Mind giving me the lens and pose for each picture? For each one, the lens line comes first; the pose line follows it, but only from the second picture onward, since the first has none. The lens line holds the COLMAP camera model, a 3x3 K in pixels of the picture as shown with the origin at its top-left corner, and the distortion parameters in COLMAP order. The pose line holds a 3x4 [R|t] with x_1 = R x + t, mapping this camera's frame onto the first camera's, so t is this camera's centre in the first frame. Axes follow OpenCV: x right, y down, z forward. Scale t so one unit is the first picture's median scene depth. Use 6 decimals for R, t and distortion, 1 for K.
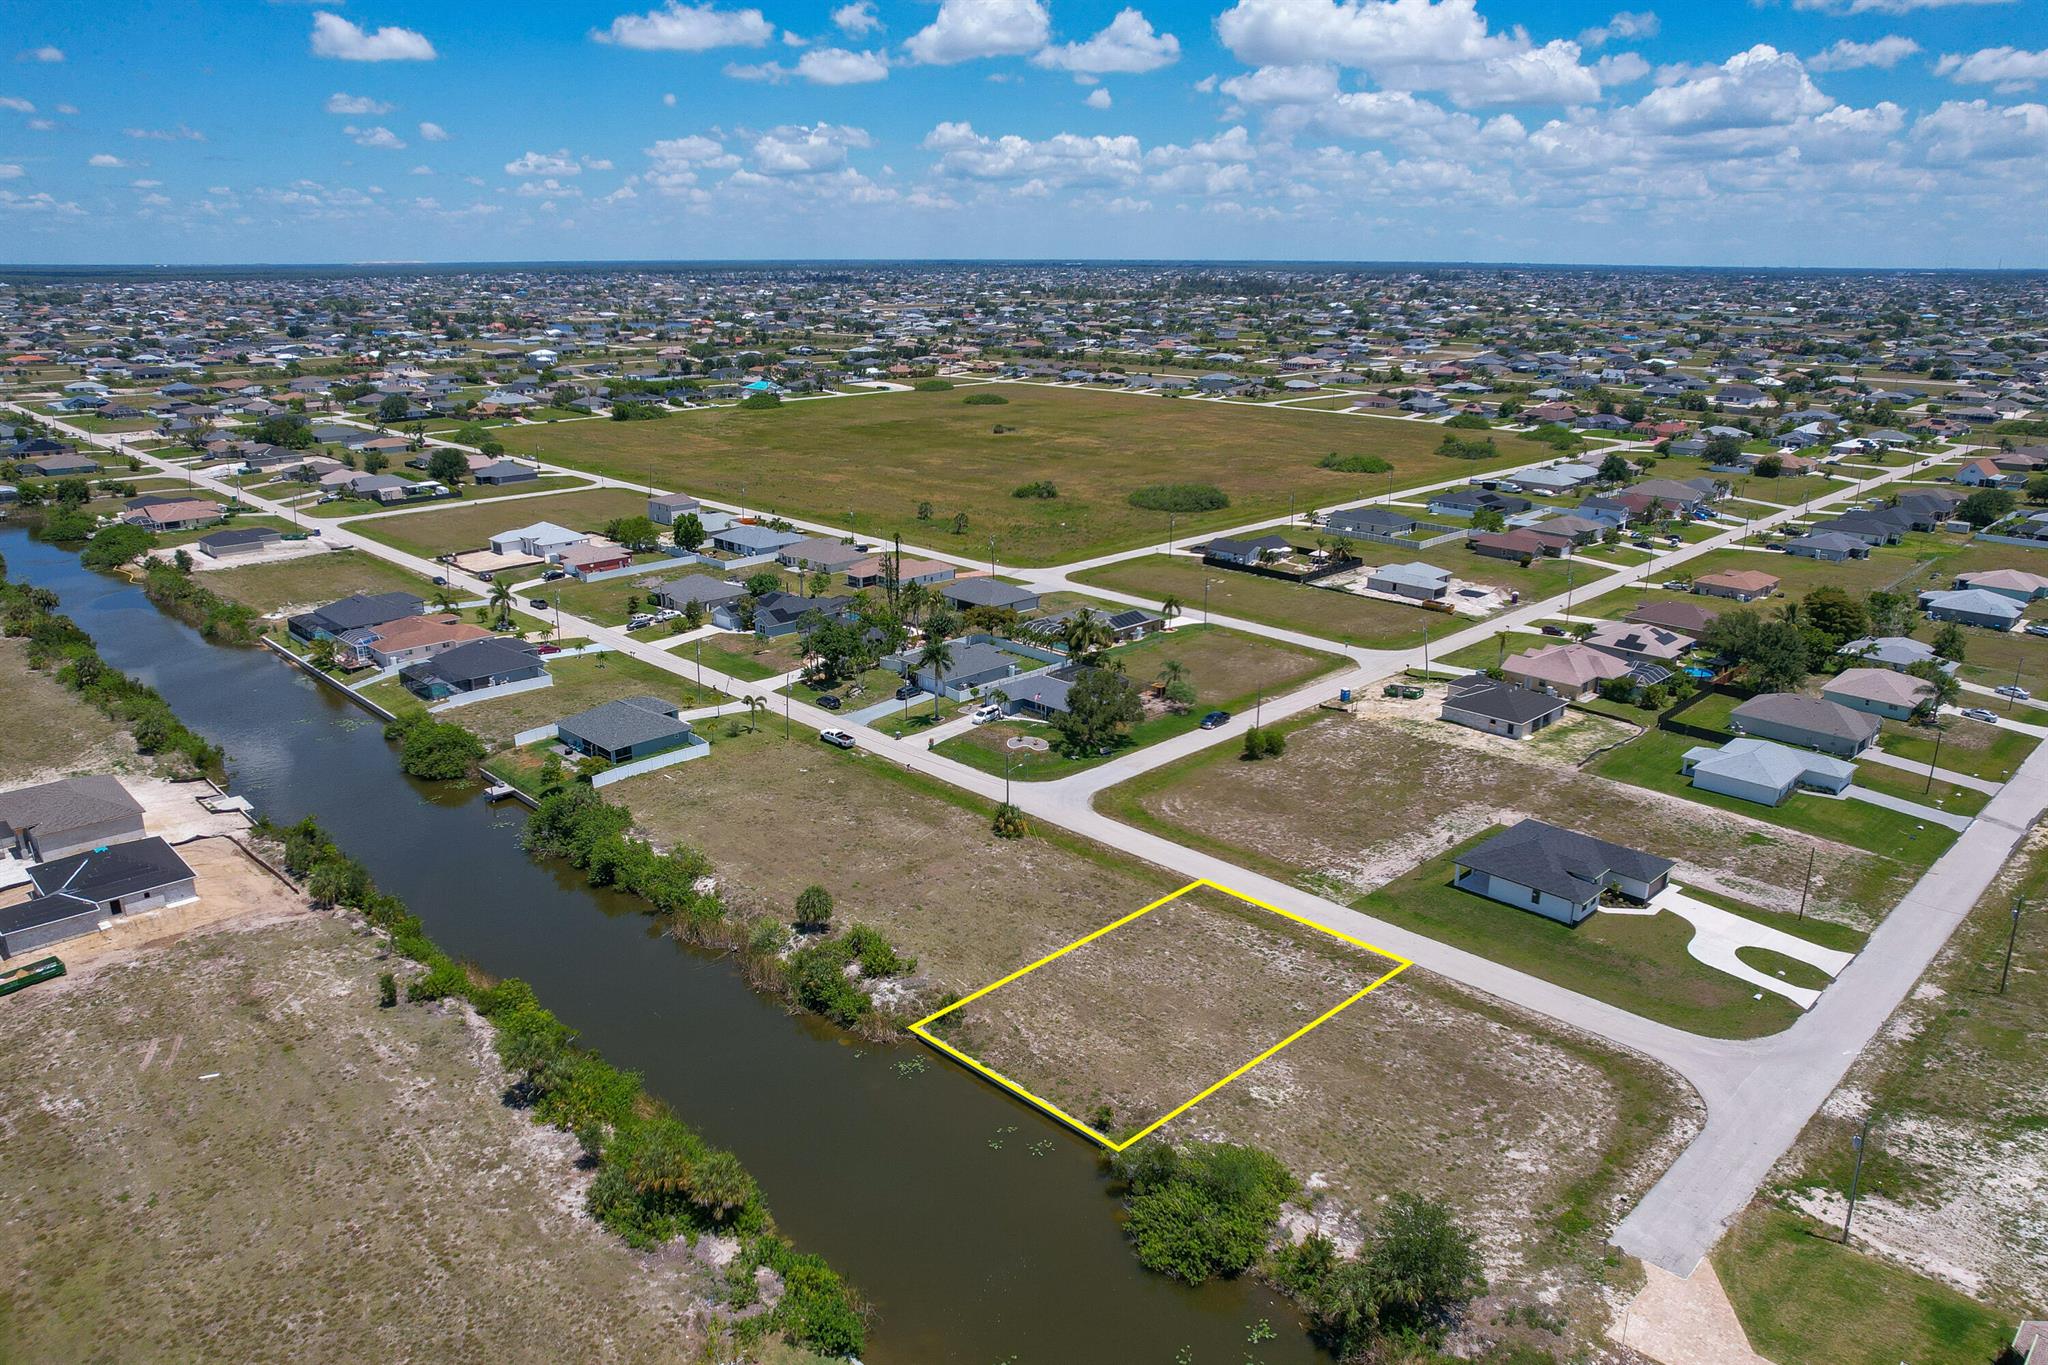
lens RADIAL K [[1405.8, 0, 1007.5], [0, 1405.8, 731.1], [0, 0, 1]] dist [-0.071377, 0.061390]
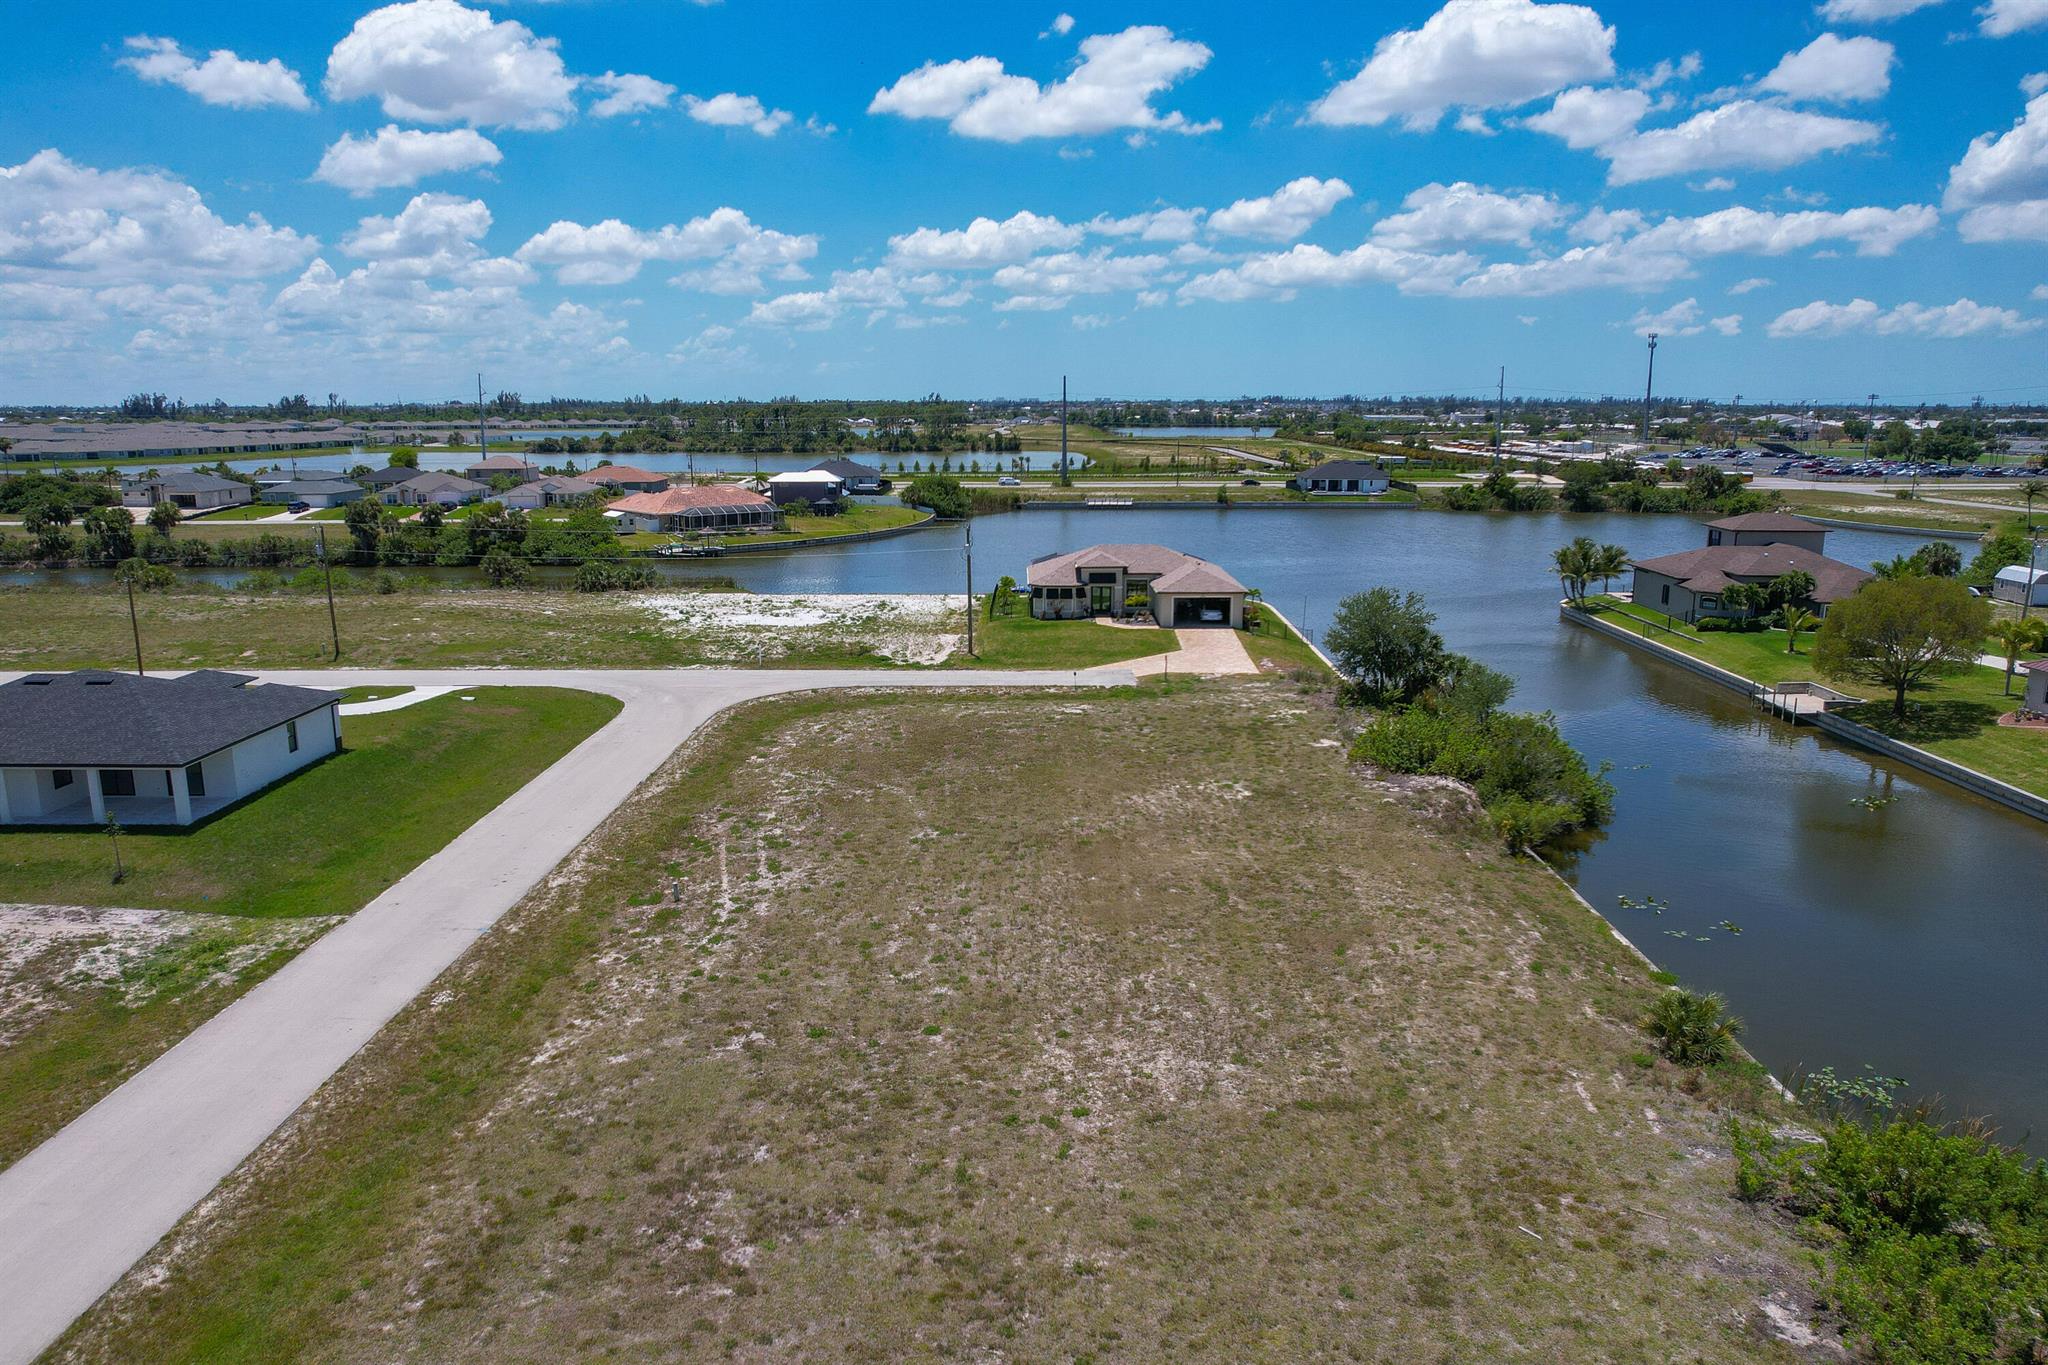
lens RADIAL K [[1405.8, 0, 1017.8], [0, 1405.8, 685.9], [0, 0, 1]] dist [-0.071377, 0.061390]
pose [[-0.708989, -0.140912, 0.690999, -0.134114], [0.230083, 0.880000, 0.415527, -0.039643], [-0.666631, 0.453590, -0.591489, 1.202199]]
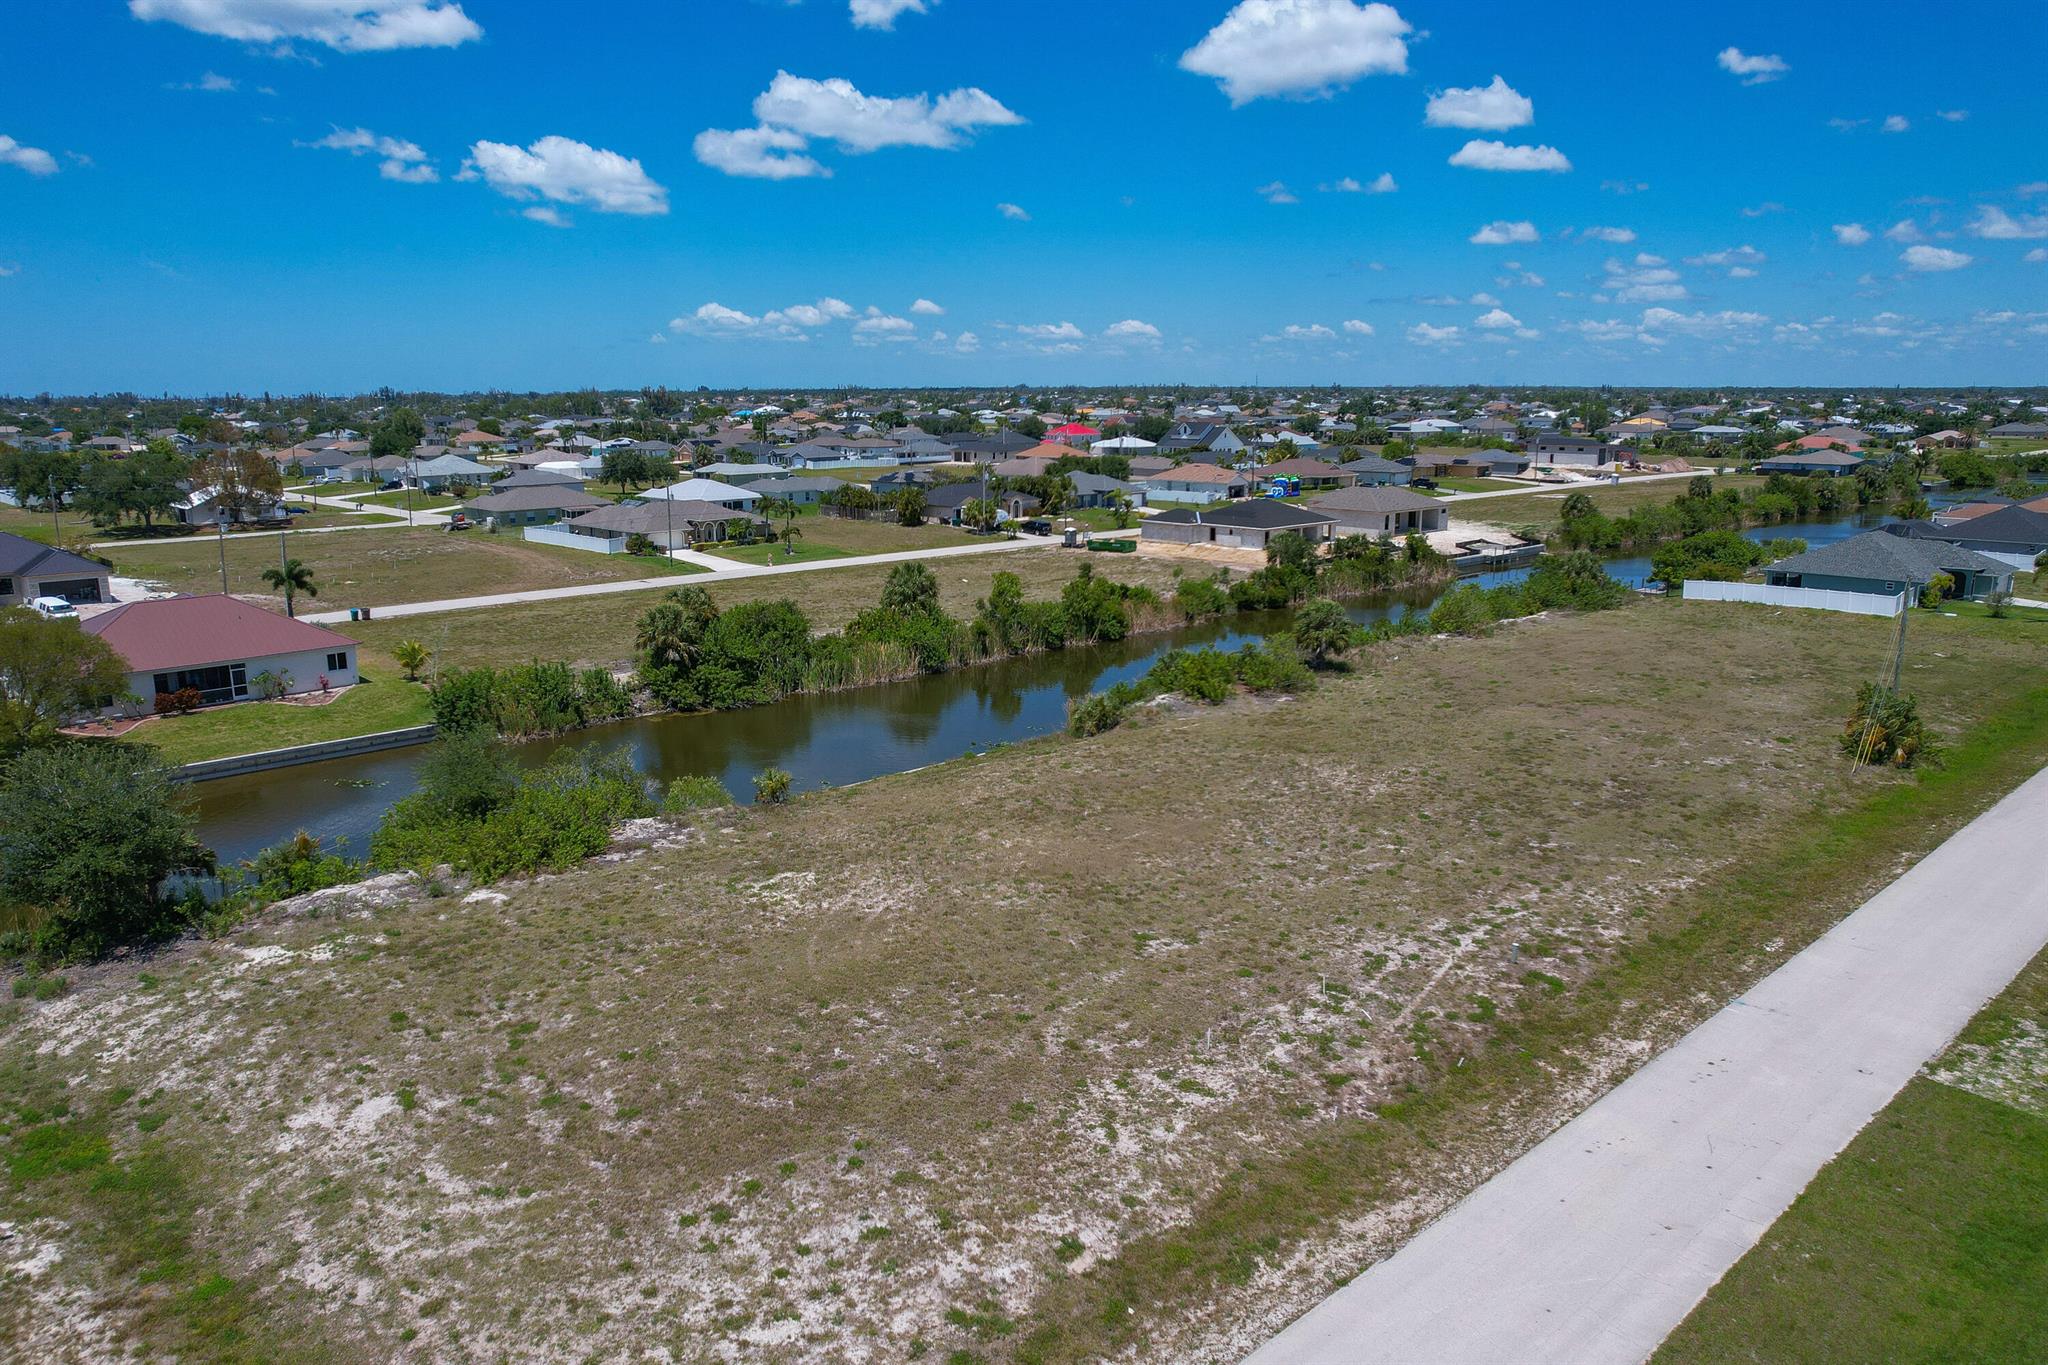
lens RADIAL K [[1405.8, 0, 1015.7], [0, 1405.8, 683.1], [0, 0, 1]] dist [-0.071377, 0.061390]
pose [[-0.023205, 0.206552, -0.978160, 0.555682], [-0.320135, 0.925367, 0.202999, 0.062619], [0.947088, 0.317854, 0.044651, 0.891932]]
